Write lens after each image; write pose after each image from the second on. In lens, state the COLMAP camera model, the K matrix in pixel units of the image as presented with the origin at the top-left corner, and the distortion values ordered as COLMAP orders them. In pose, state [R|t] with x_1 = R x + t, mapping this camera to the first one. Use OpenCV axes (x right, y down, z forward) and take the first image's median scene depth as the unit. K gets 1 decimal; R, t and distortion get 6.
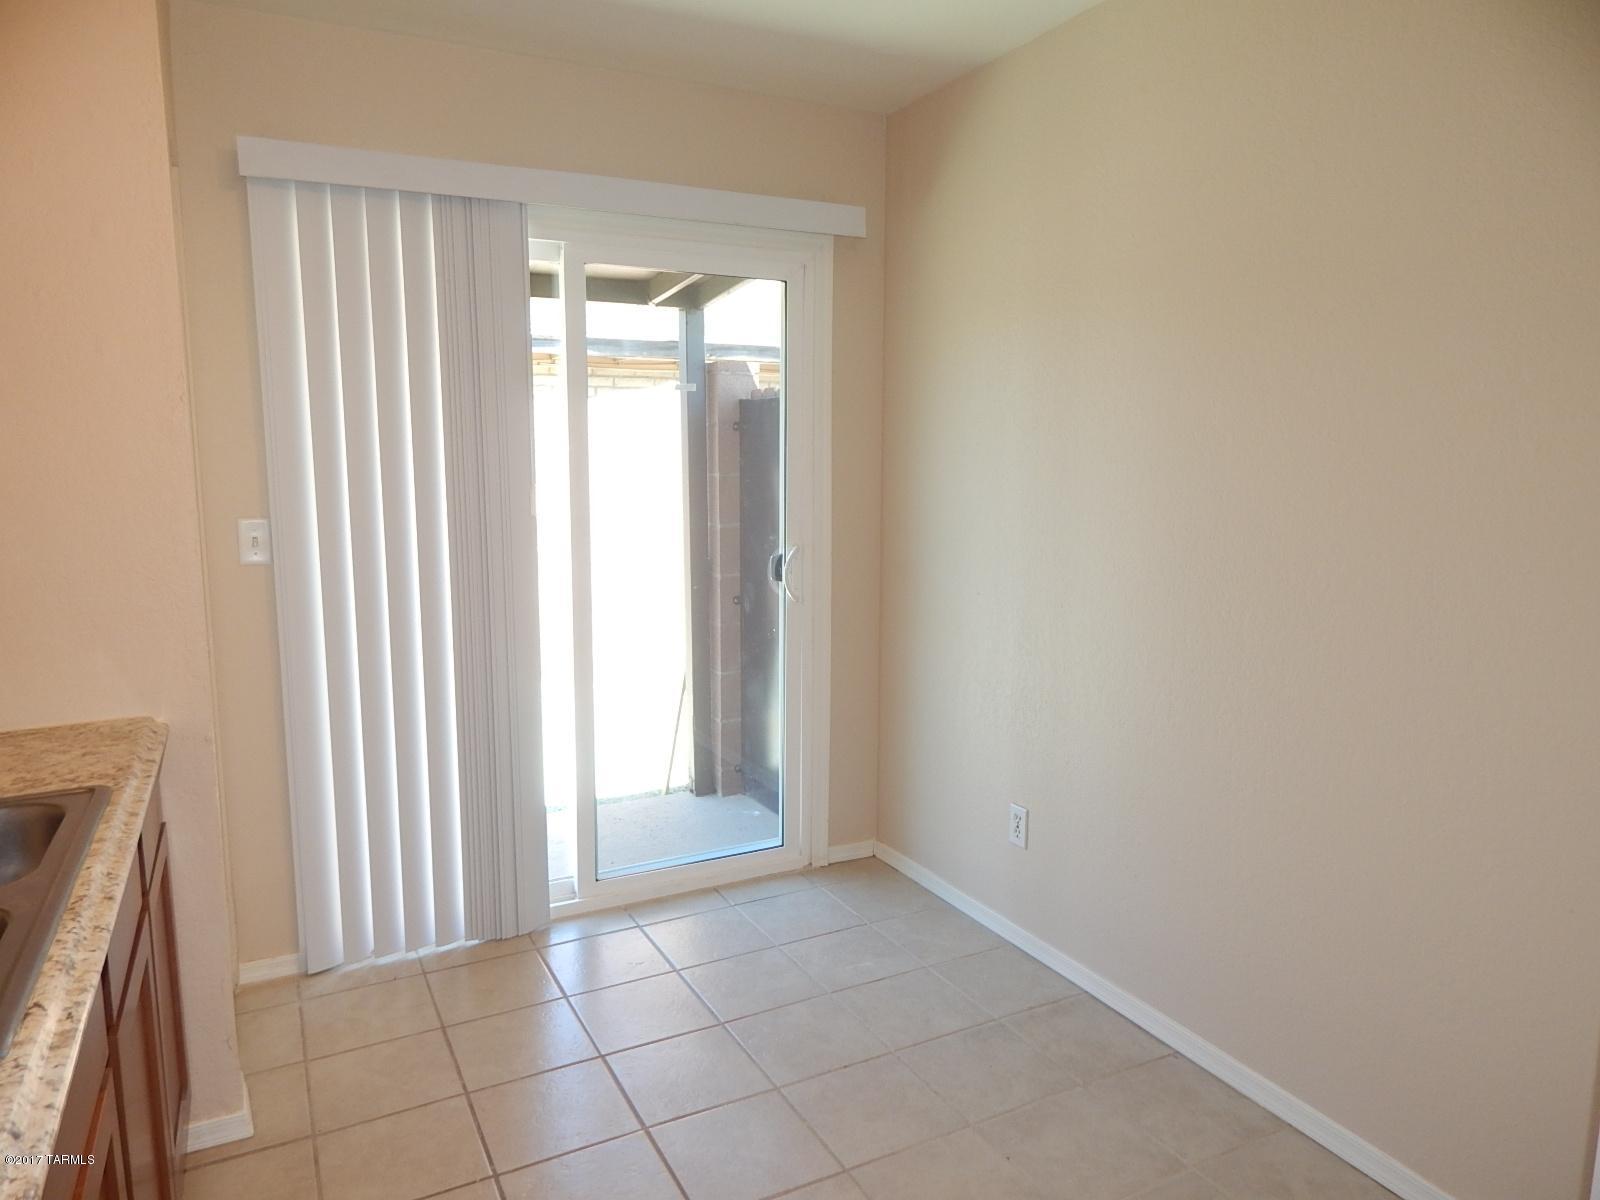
lens RADIAL K [[1048.8, 0, 794.3], [0, 1048.8, 580.2], [0, 0, 1]] dist [0.003896, -0.007093]
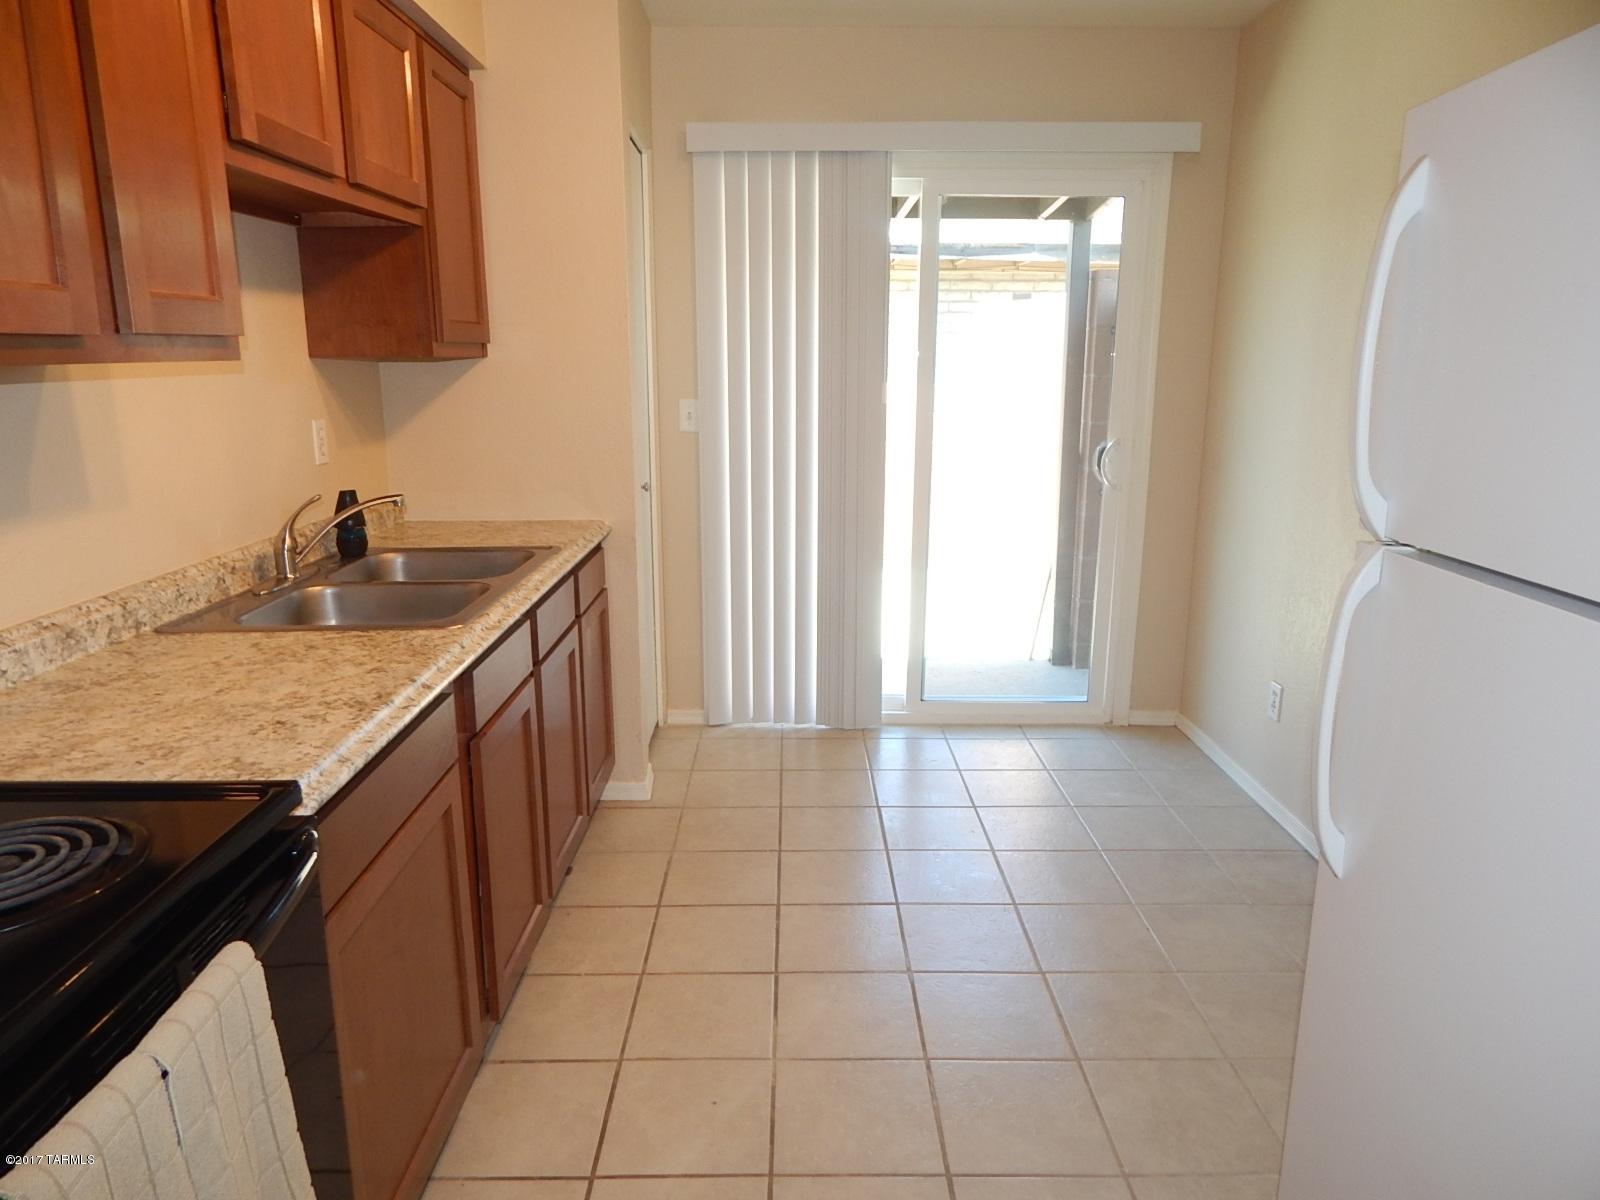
lens RADIAL K [[1048.8, 0, 794.3], [0, 1048.8, 580.2], [0, 0, 1]] dist [0.003896, -0.007093]
pose [[0.888732, 0.101219, -0.447113, 0.244781], [-0.061185, 0.992784, 0.103132, 0.026539], [0.454326, -0.064300, 0.888512, -0.189116]]
